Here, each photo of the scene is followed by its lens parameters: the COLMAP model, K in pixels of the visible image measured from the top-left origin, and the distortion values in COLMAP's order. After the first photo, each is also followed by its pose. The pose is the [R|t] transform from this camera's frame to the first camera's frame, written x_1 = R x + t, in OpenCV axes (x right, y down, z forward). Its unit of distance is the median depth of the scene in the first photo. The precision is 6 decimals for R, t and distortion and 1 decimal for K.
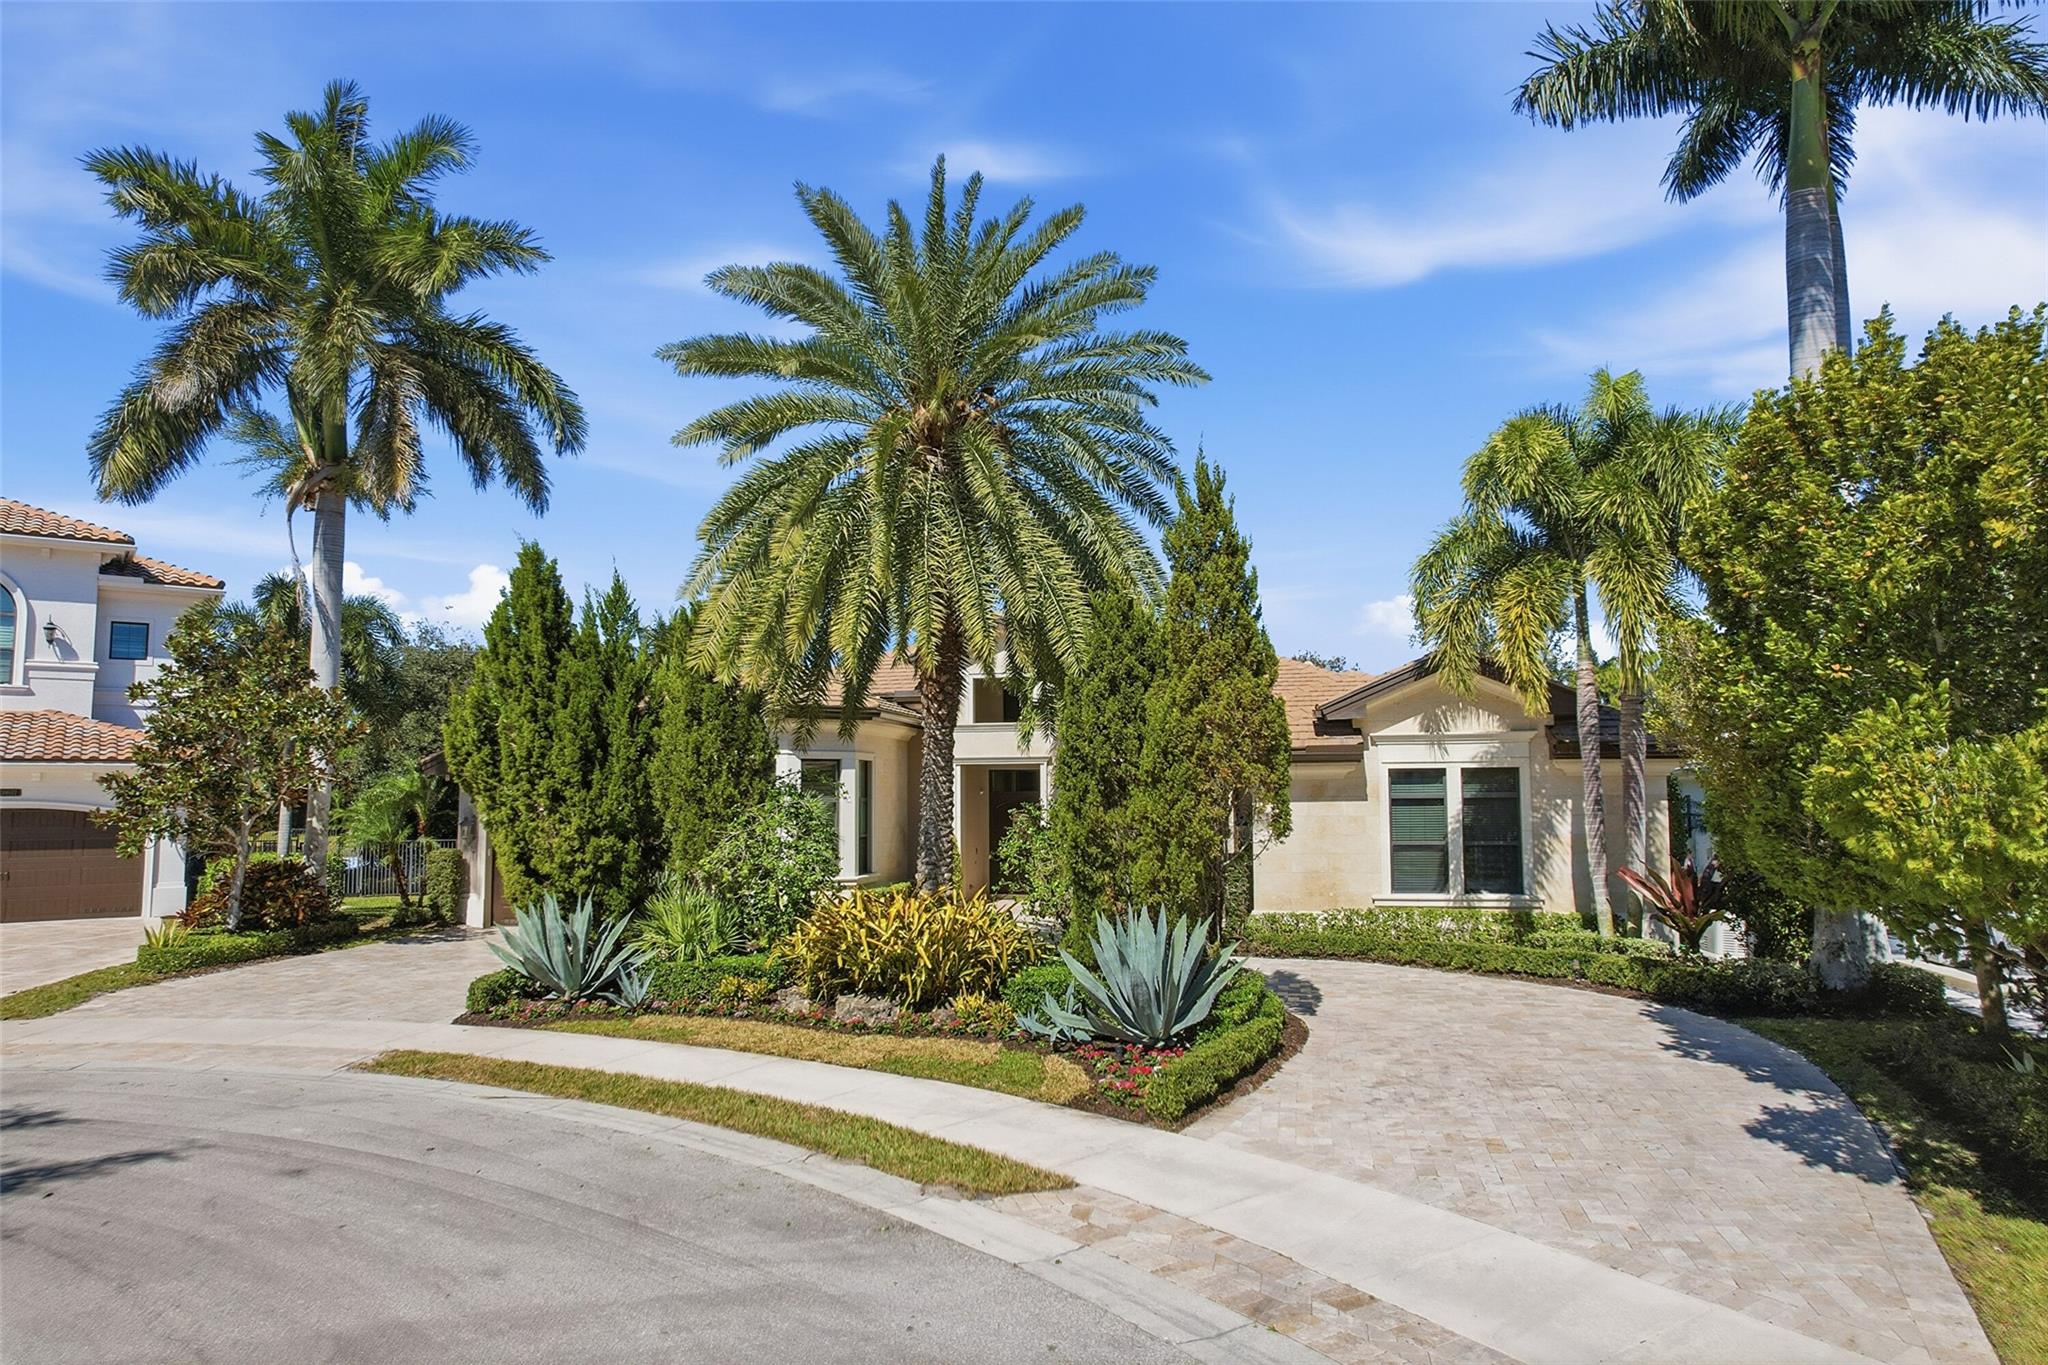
lens RADIAL K [[1301.5, 0, 1024.0], [0, 1301.5, 682.5], [0, 0, 1]] dist [-0.081925, 0.072799]
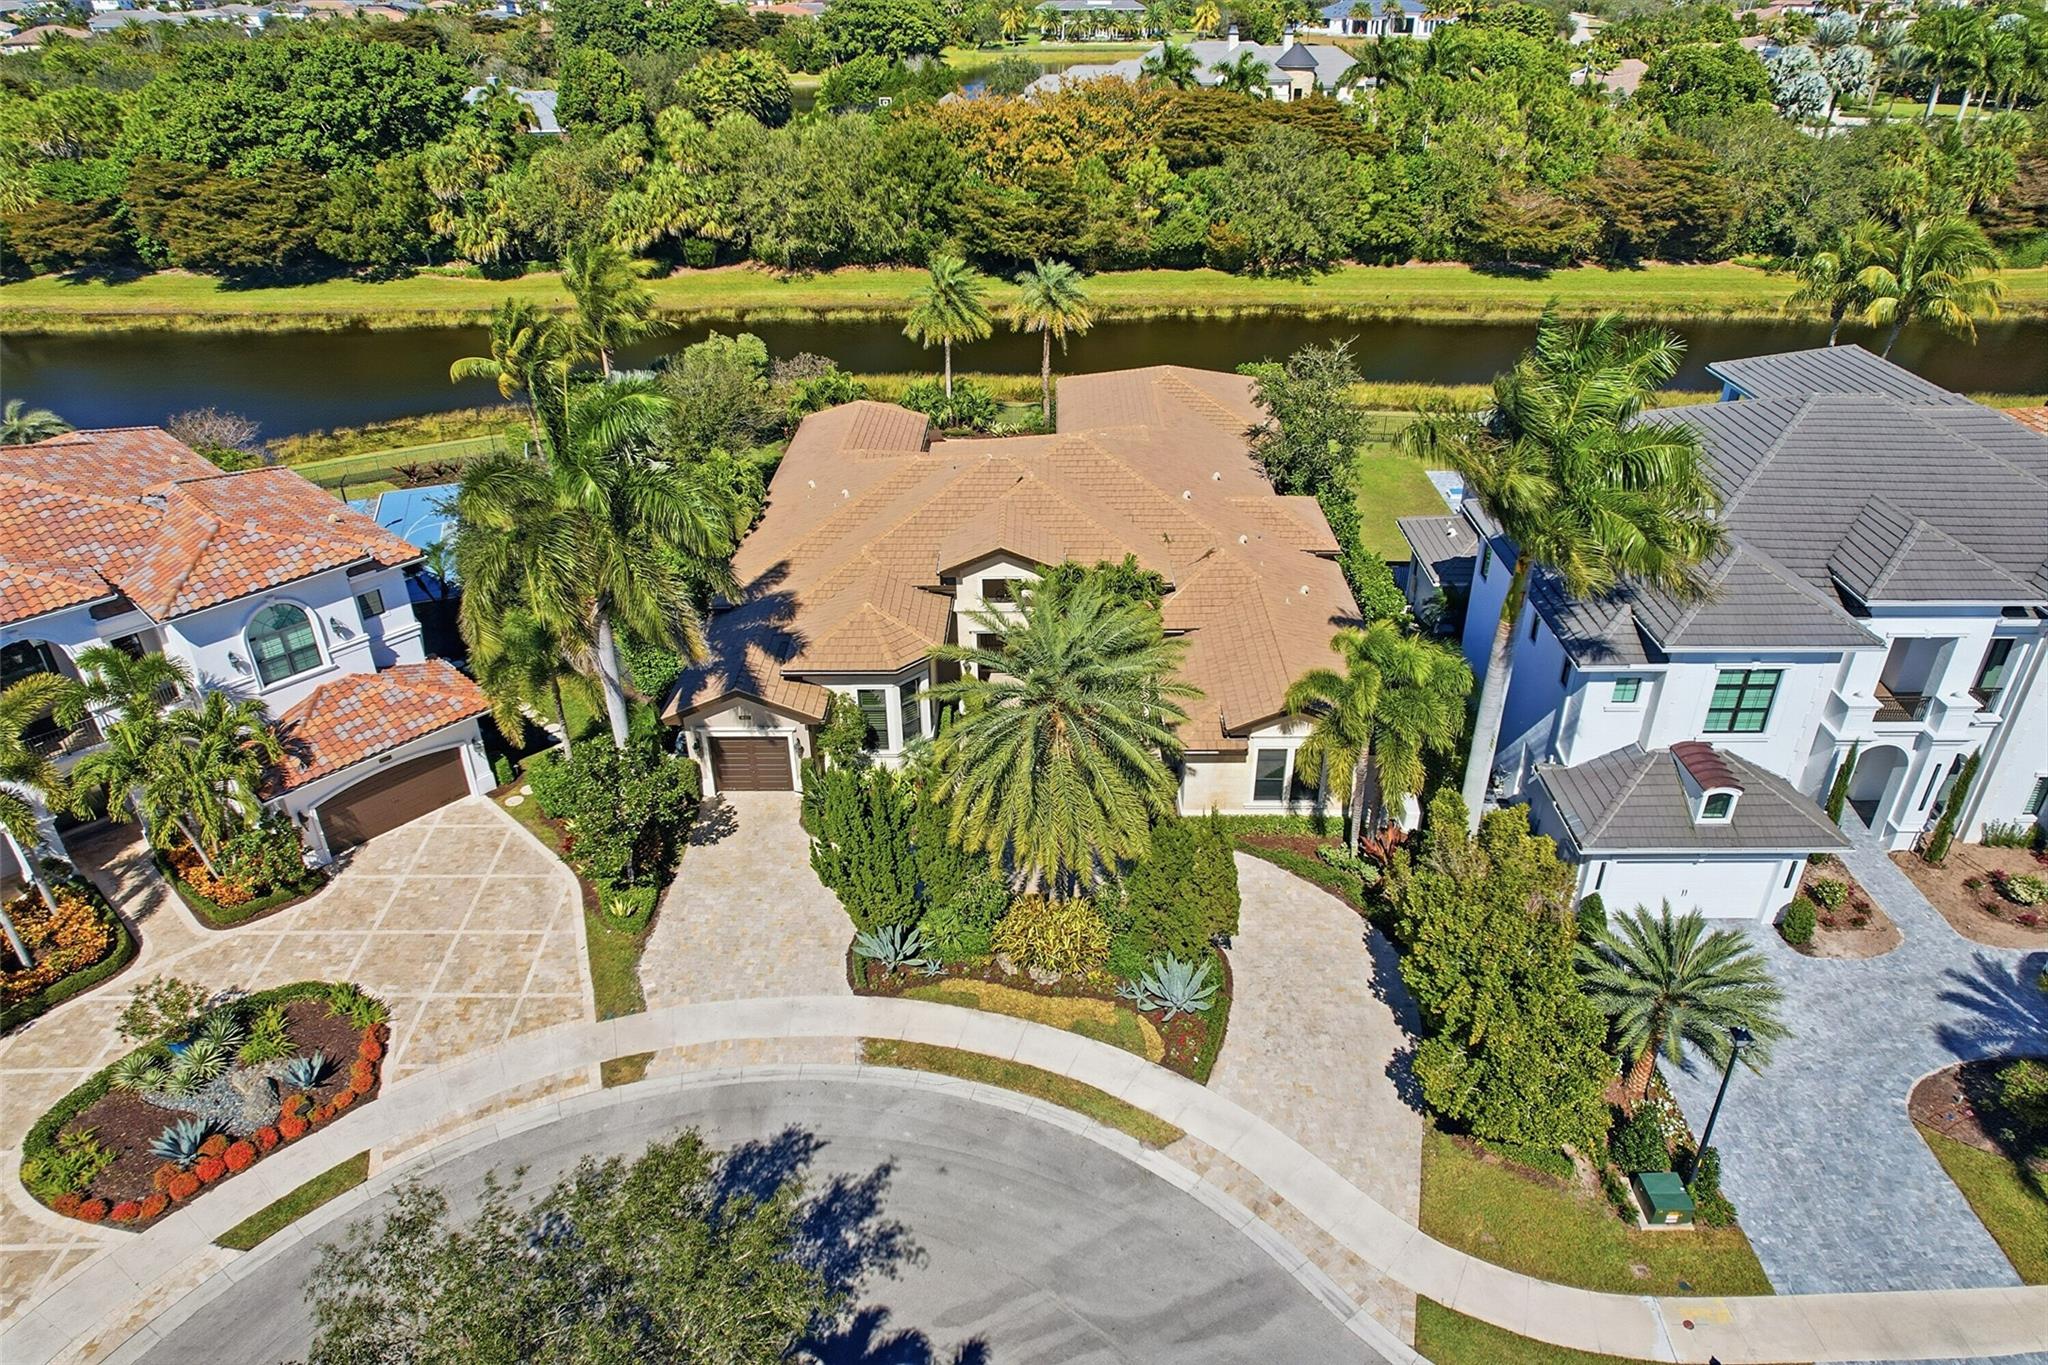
lens RADIAL K [[1301.5, 0, 1024.0], [0, 1301.5, 682.5], [0, 0, 1]] dist [-0.081925, 0.072799]
pose [[0.981605, -0.095379, 0.165393, -0.364795], [-0.016853, 0.819608, 0.572677, -1.108961], [-0.190178, -0.564930, 0.802924, -0.413208]]
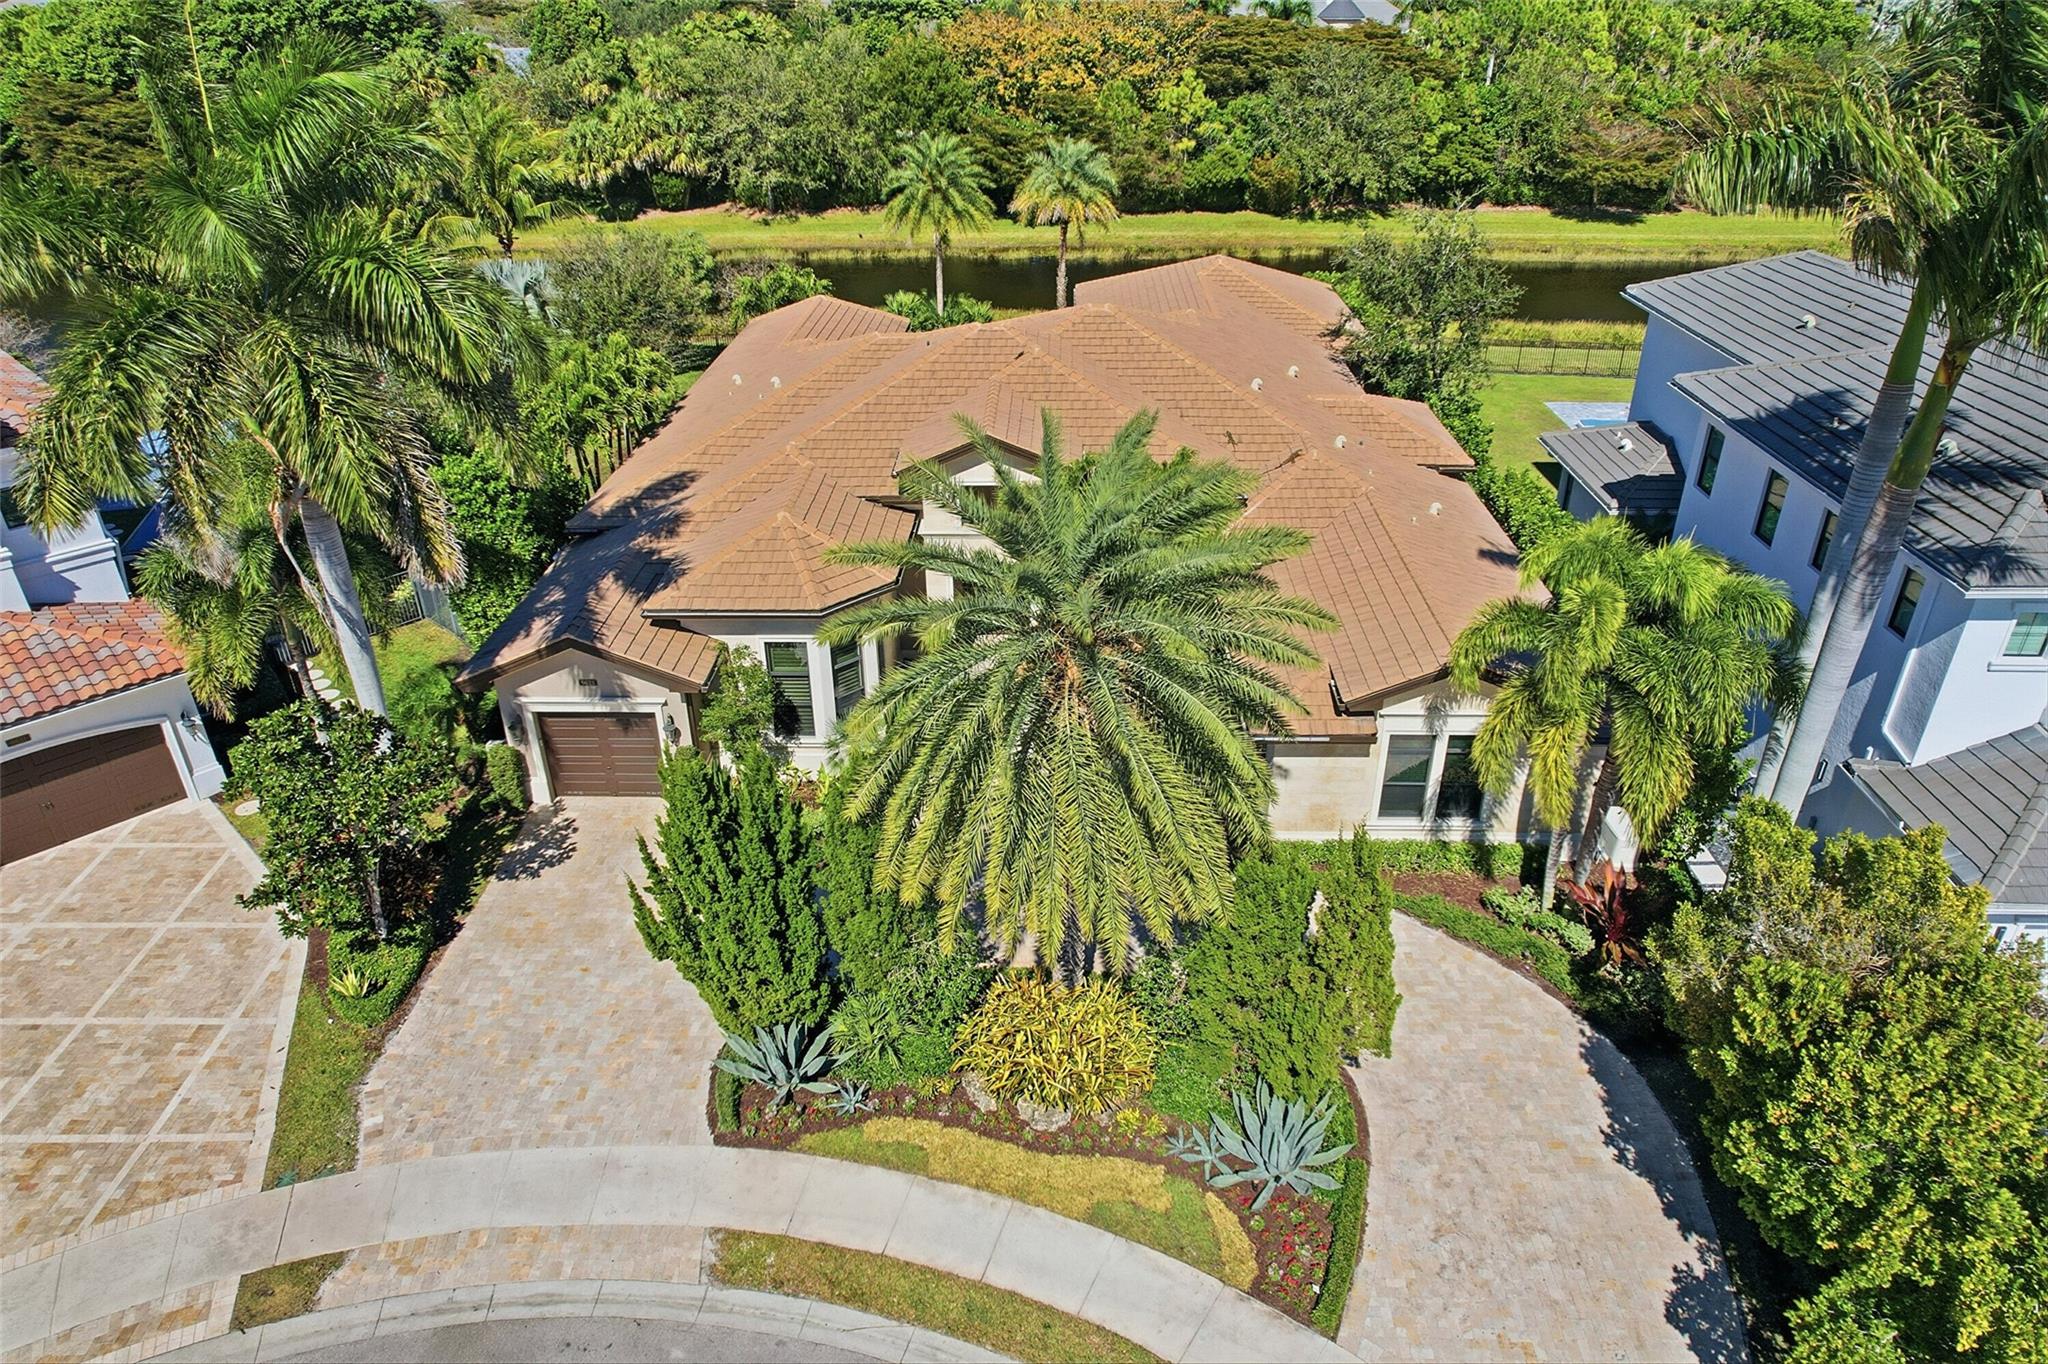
lens RADIAL K [[1301.5, 0, 1024.0], [0, 1301.5, 682.0], [0, 0, 1]] dist [-0.081925, 0.072799]
pose [[0.984559, -0.085178, 0.152931, -0.229203], [-0.015214, 0.828689, 0.559503, -0.640050], [-0.174389, -0.553190, 0.814597, 0.117438]]
